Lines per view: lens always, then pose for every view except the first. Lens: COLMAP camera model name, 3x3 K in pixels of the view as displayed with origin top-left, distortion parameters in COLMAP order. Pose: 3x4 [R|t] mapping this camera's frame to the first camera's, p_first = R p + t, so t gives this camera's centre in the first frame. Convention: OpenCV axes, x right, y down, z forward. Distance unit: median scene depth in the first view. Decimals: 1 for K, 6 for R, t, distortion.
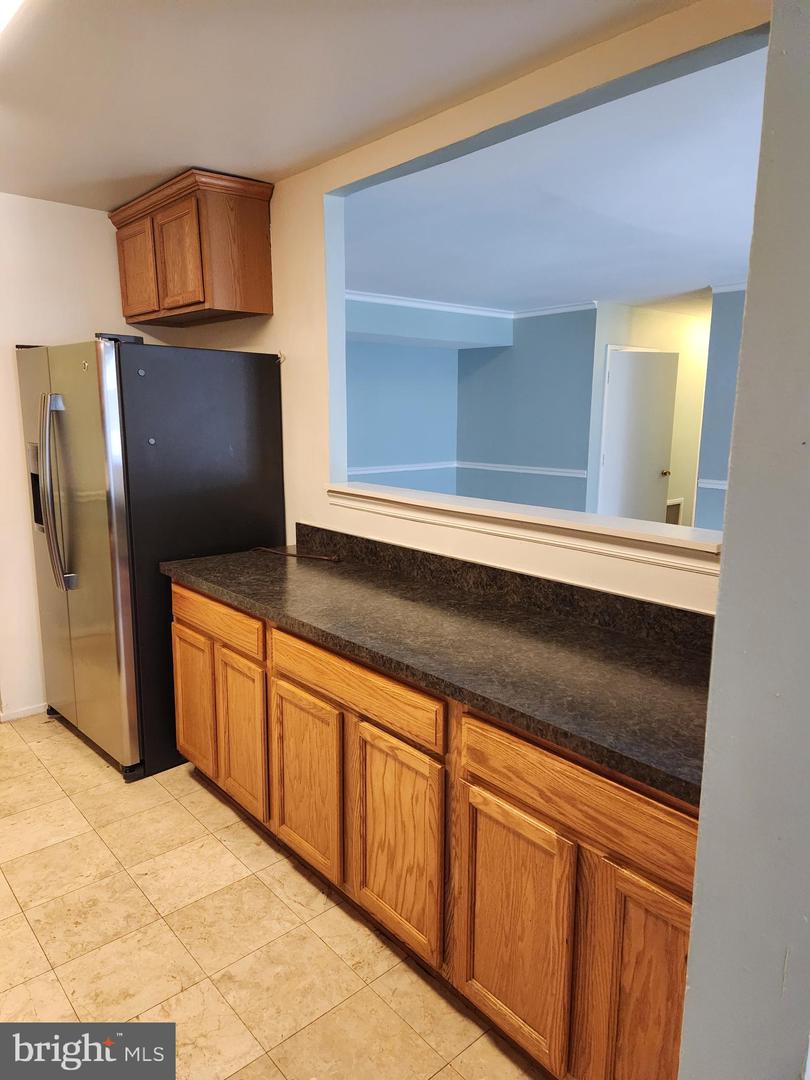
lens RADIAL K [[721.7, 0, 407.4], [0, 721.7, 539.0], [0, 0, 1]] dist [0.084751, -0.073019]
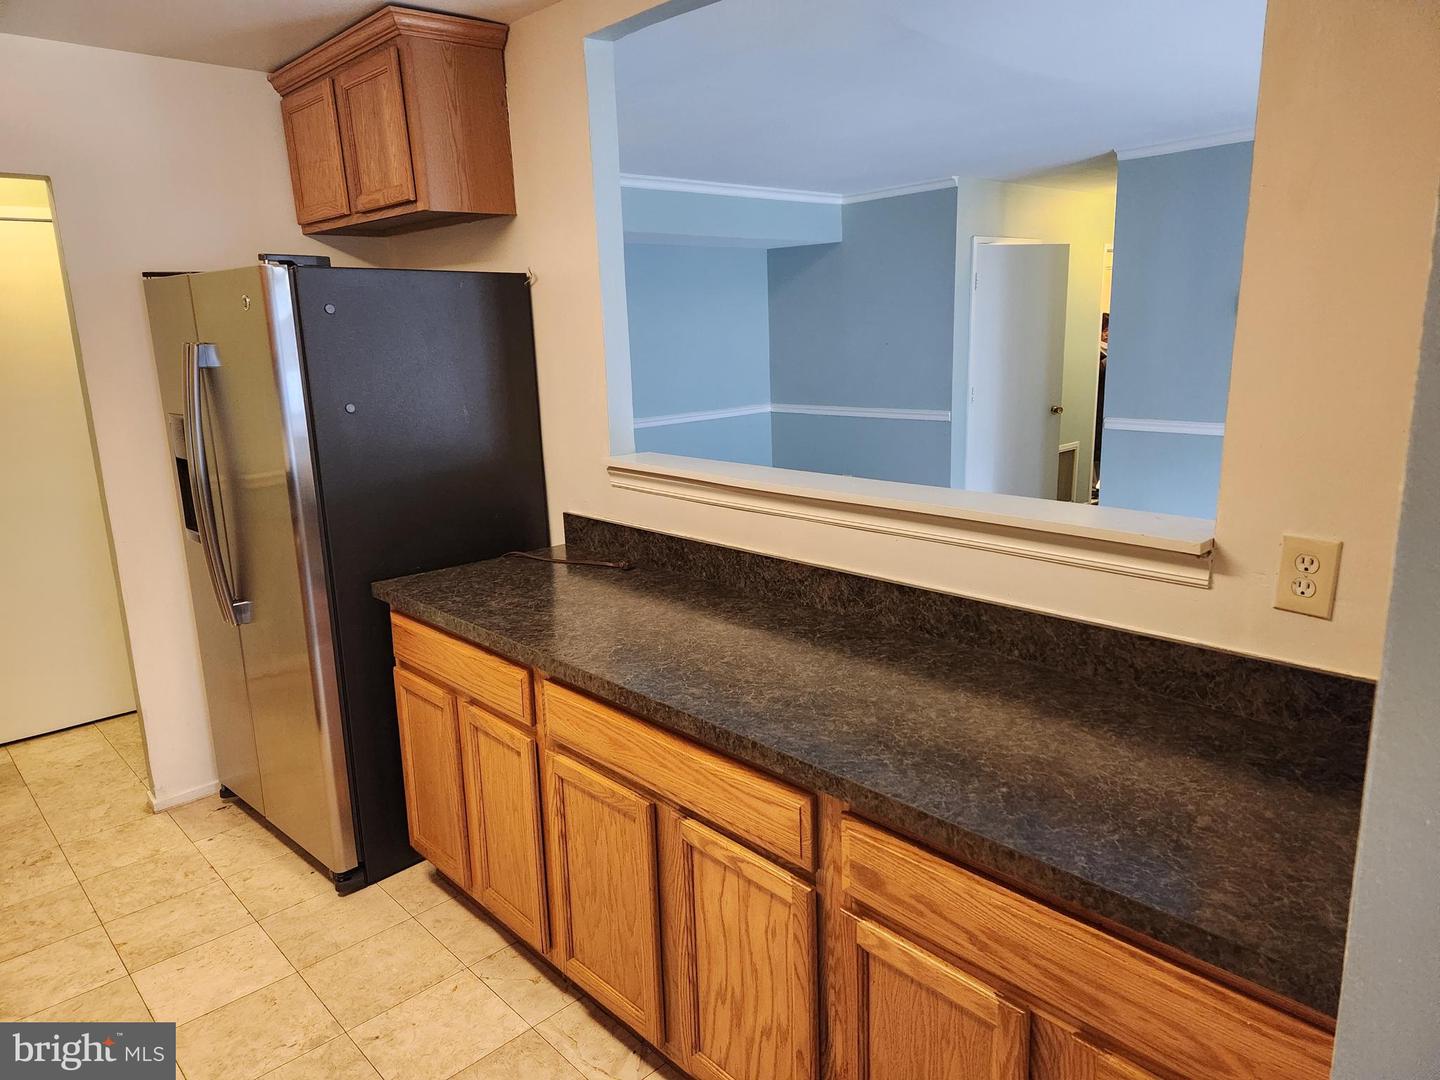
lens RADIAL K [[962.2, 0, 726.5], [0, 962.2, 530.6], [0, 0, 1]] dist [0.084751, -0.073019]
pose [[0.998665, -0.043296, 0.028188, -0.031361], [0.042410, 0.998609, 0.031329, -0.038155], [-0.029505, -0.030092, 0.999112, 0.078450]]
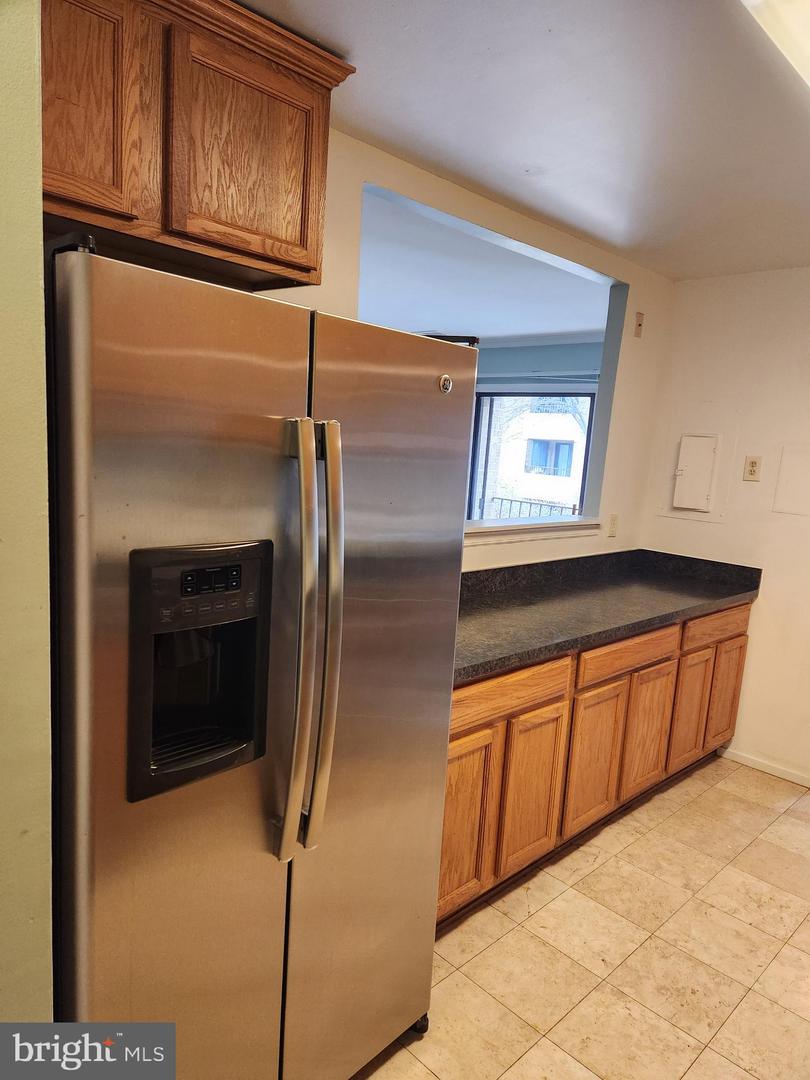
lens RADIAL K [[719.1, 0, 408.4], [0, 719.1, 543.0], [0, 0, 1]] dist [0.082135, -0.066190]
pose [[-0.069845, -0.158014, 0.984964, -1.189202], [0.114818, 0.979539, 0.165286, -0.248814], [-0.990928, 0.124636, -0.050273, 1.243622]]
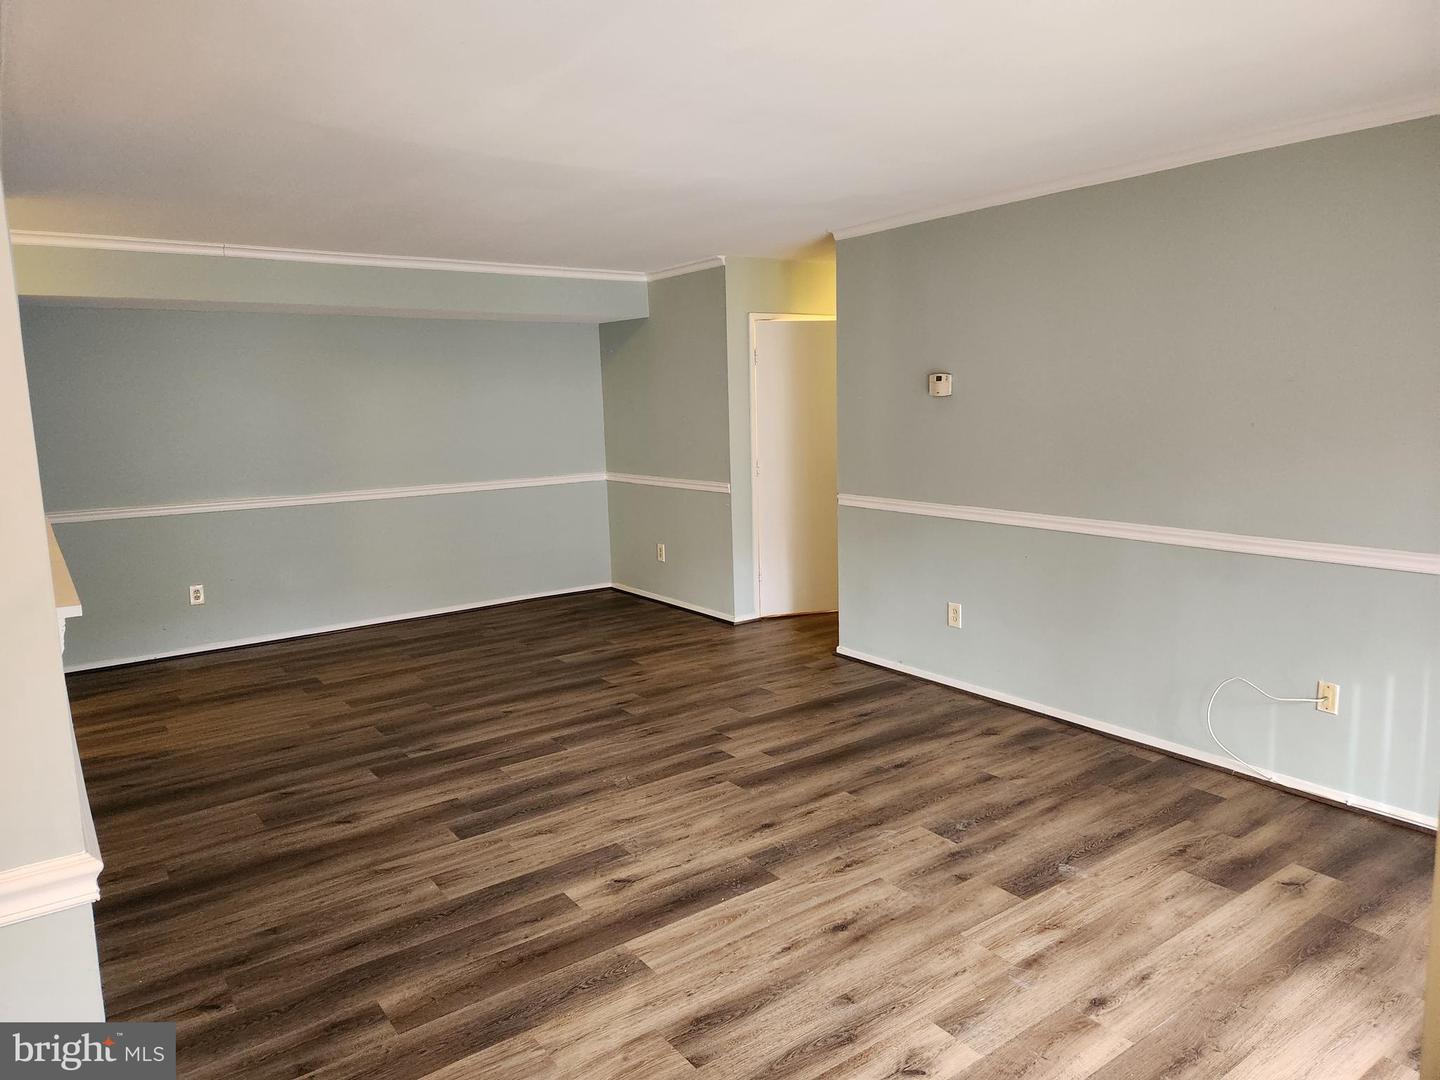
lens RADIAL K [[961.6, 0, 700.5], [0, 961.6, 539.0], [0, 0, 1]] dist [0.088857, -0.082121]
pose [[0.994971, -0.015743, -0.098921, 0.843801], [0.012684, 0.999424, -0.031472, -0.019485], [0.099359, 0.030059, 0.994598, 0.074710]]
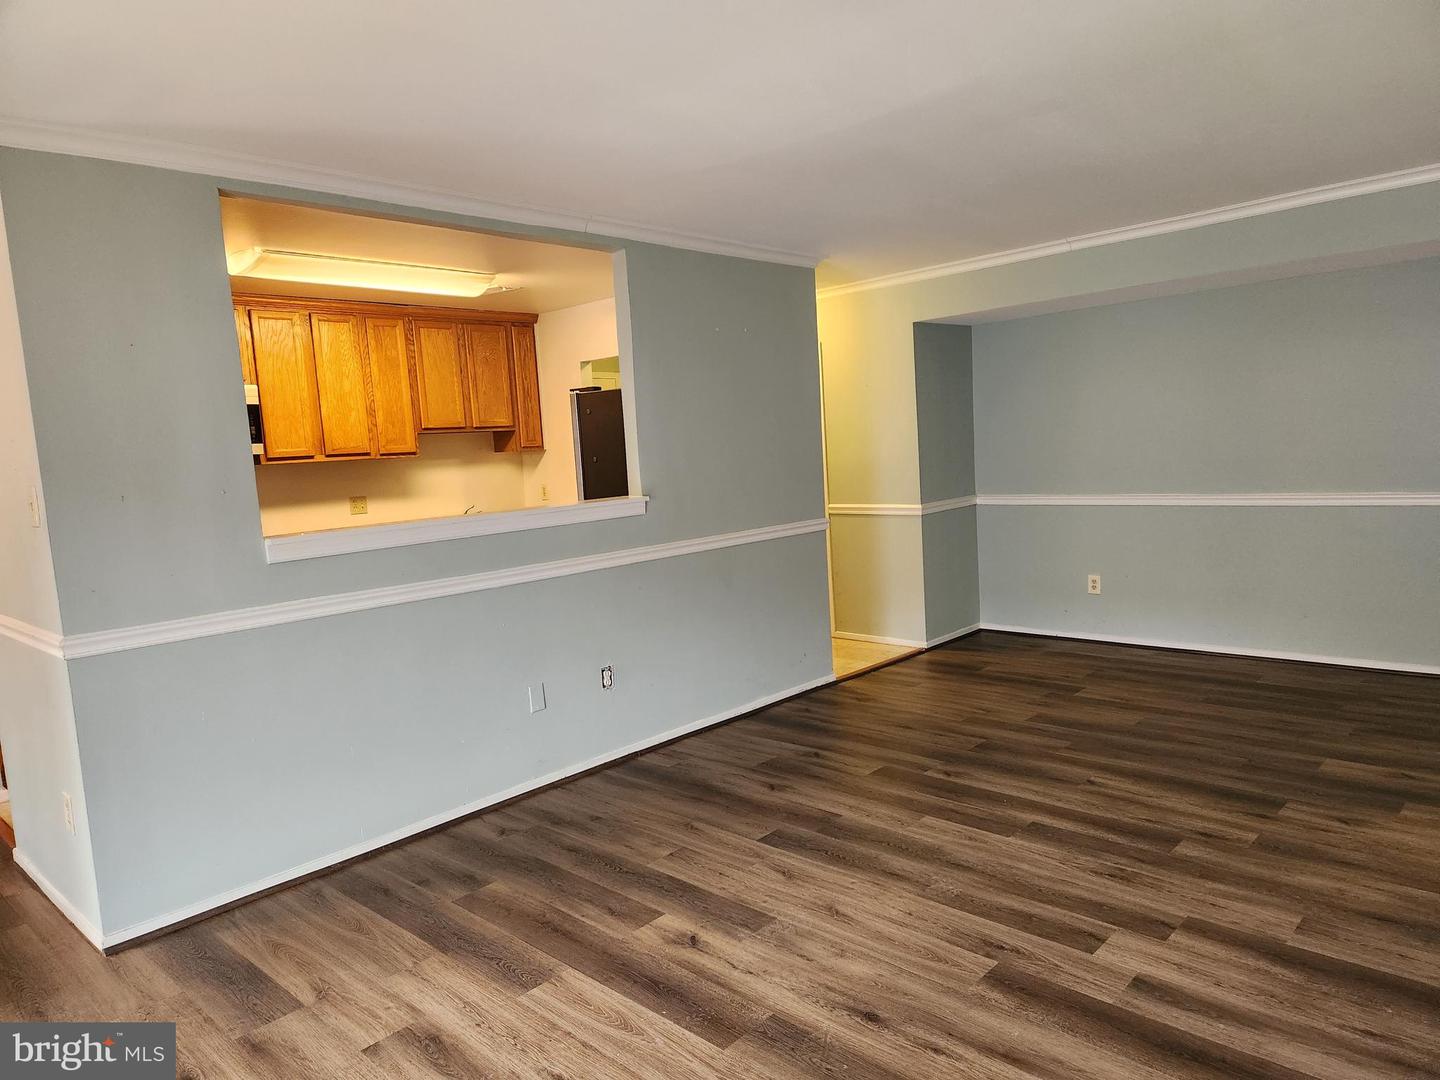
lens RADIAL K [[942.6, 0, 734.0], [0, 942.6, 539.6], [0, 0, 1]] dist [0.084789, -0.077719]
pose [[0.110965, 0.094831, -0.989290, 1.702601], [-0.120127, 0.989418, 0.081369, -0.183750], [0.986538, 0.109811, 0.121182, 1.219646]]
